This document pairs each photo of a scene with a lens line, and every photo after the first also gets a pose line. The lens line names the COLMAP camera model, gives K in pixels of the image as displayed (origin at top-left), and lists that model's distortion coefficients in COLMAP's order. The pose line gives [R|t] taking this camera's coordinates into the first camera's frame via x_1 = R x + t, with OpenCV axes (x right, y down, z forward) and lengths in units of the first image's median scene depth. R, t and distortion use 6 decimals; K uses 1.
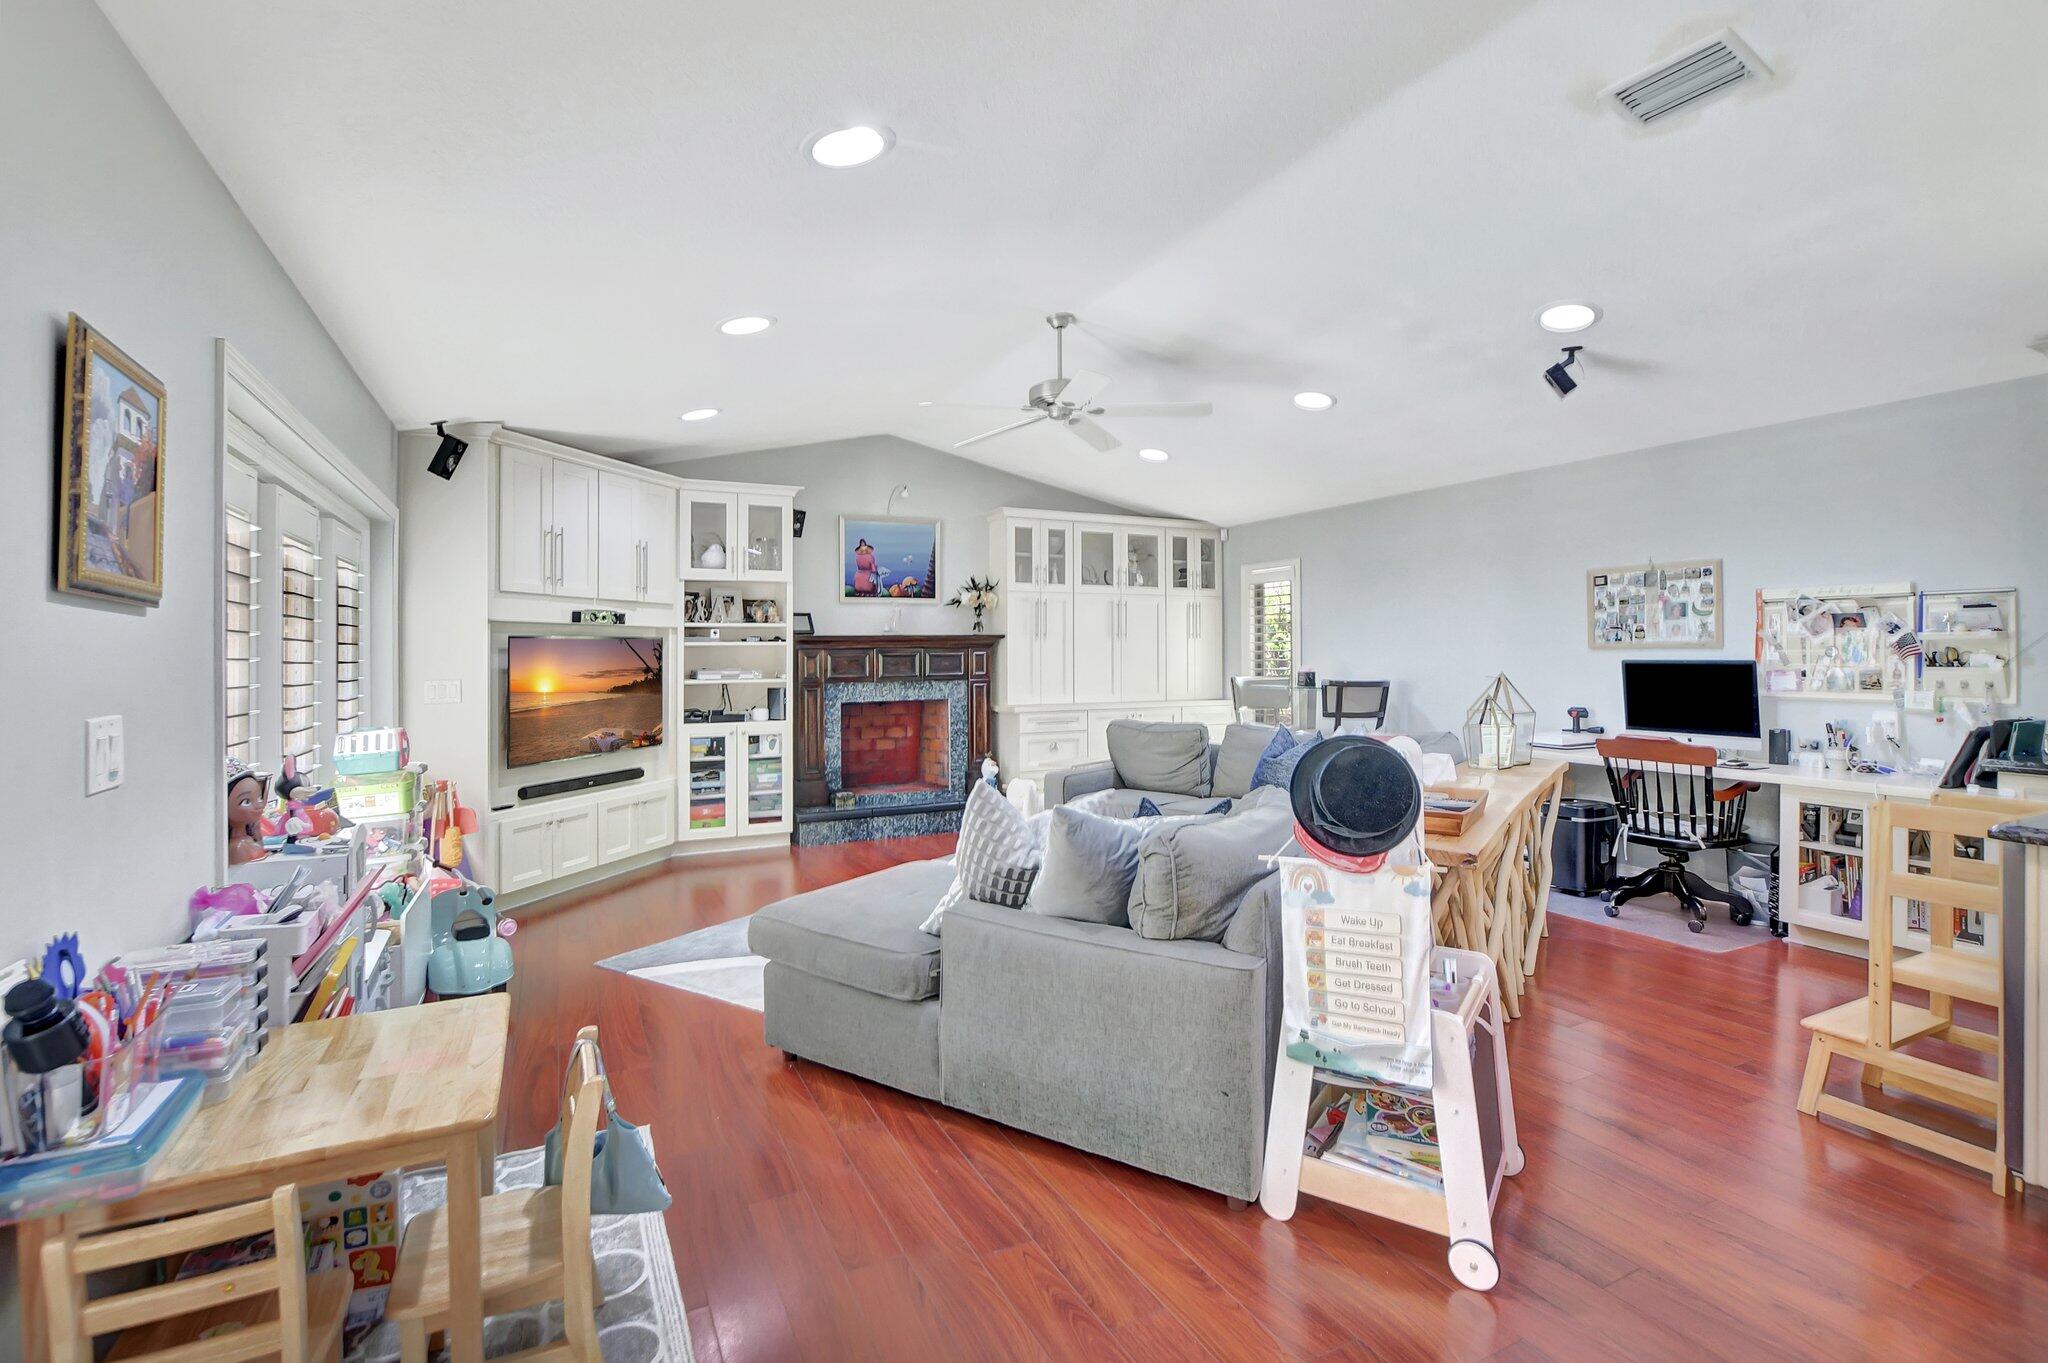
lens RADIAL K [[944.0, 0, 999.8], [0, 944.0, 644.1], [0, 0, 1]] dist [-0.015044, 0.000298]
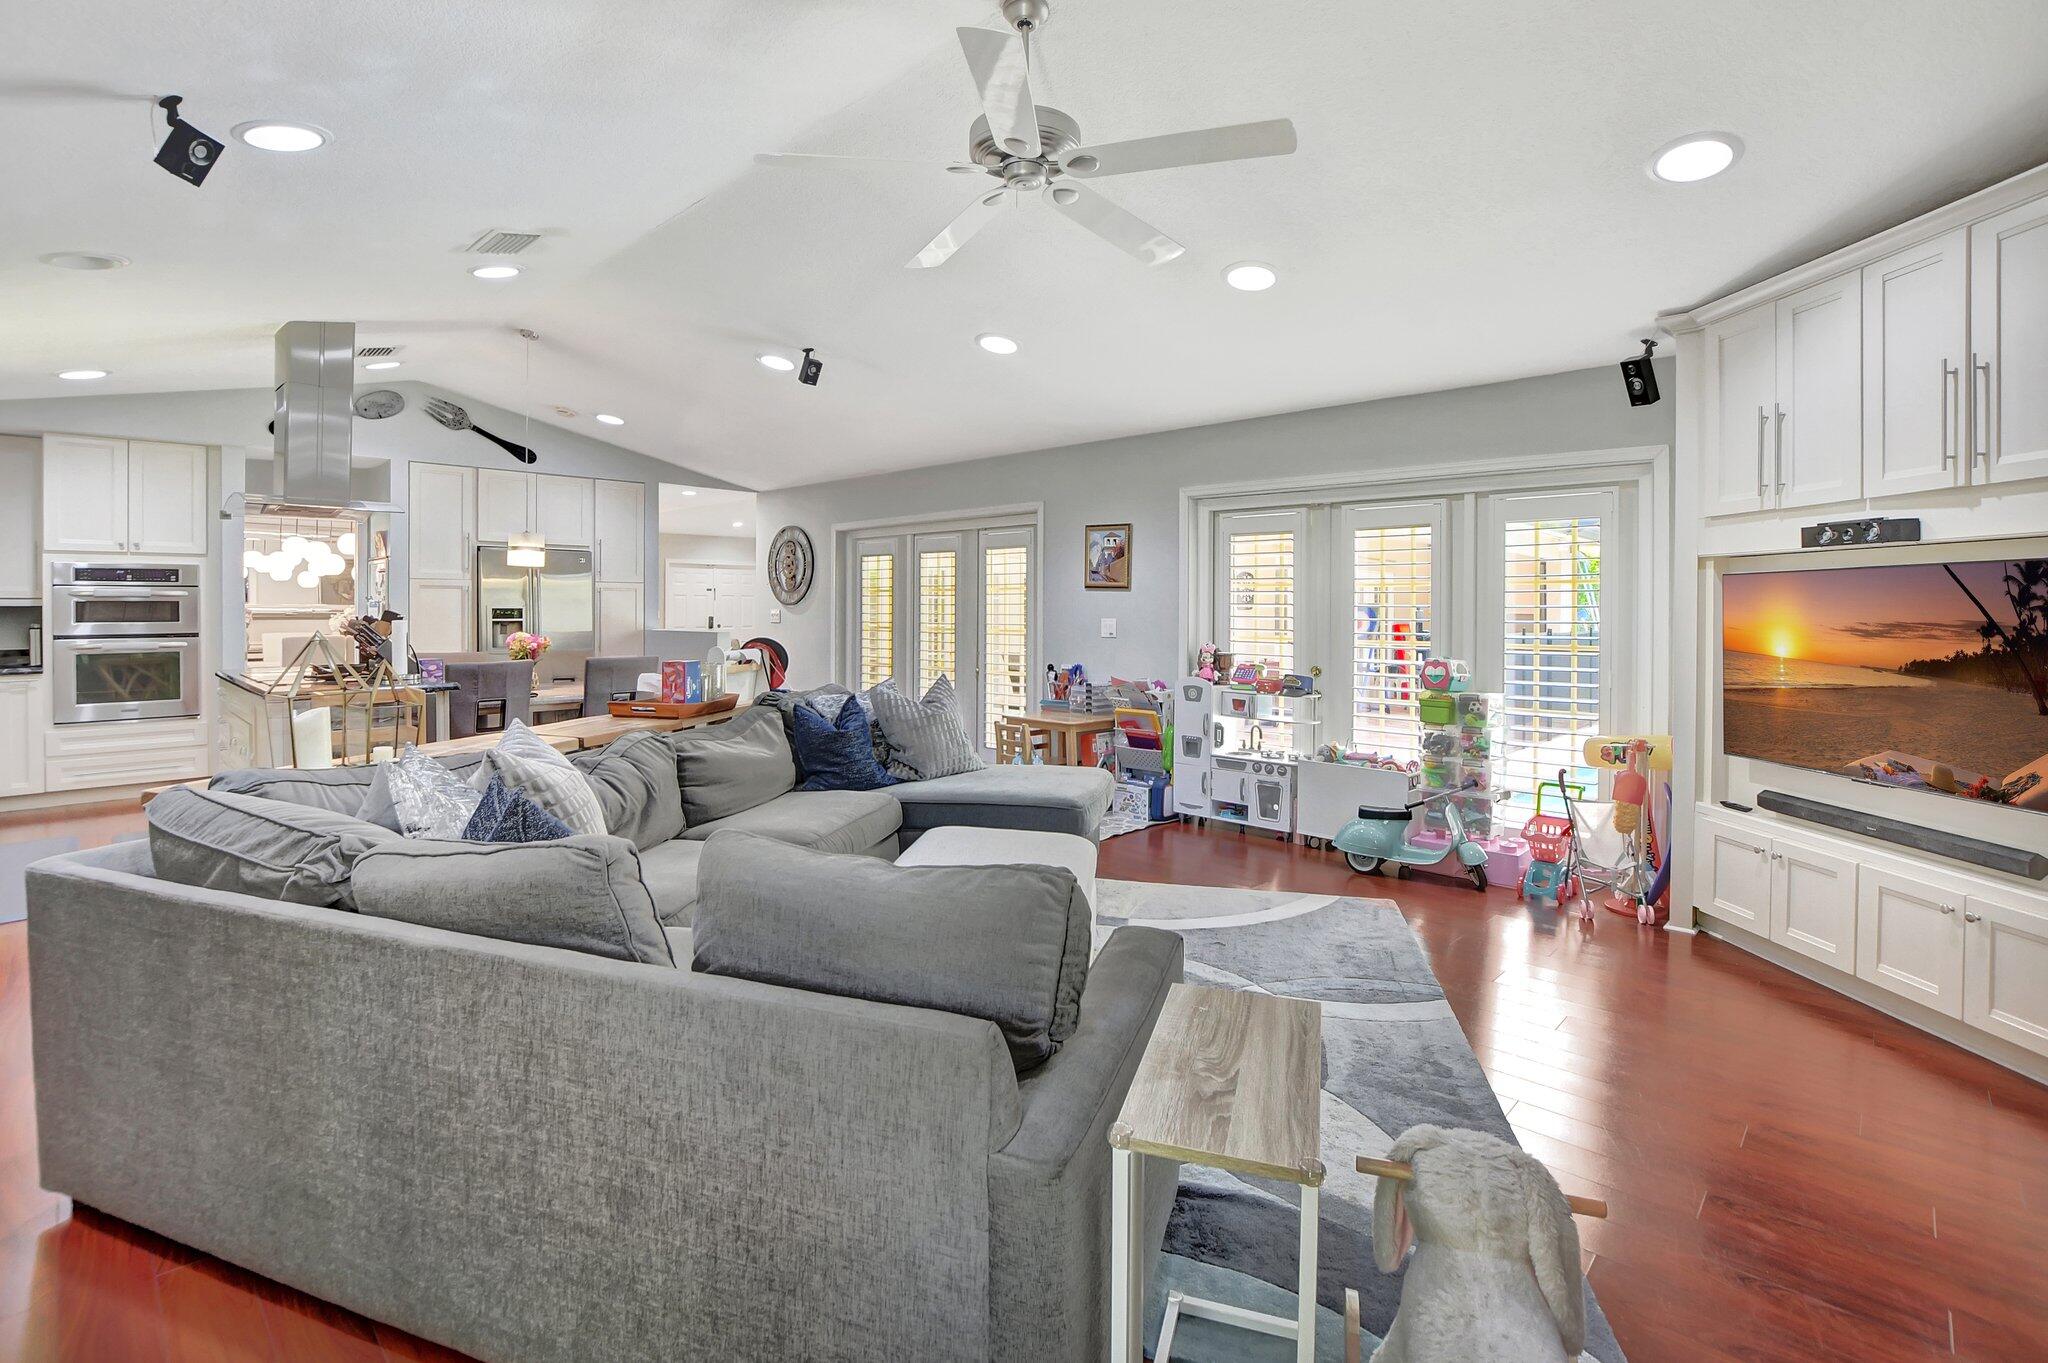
lens RADIAL K [[915.4, 0, 971.5], [0, 915.4, 612.5], [0, 0, 1]] dist [0.000684, 0.000173]
pose [[-0.949890, 0.009151, -0.312449, 0.247957], [0.007927, 0.999955, 0.005187, 0.011976], [0.312482, 0.002450, -0.949920, 1.399444]]
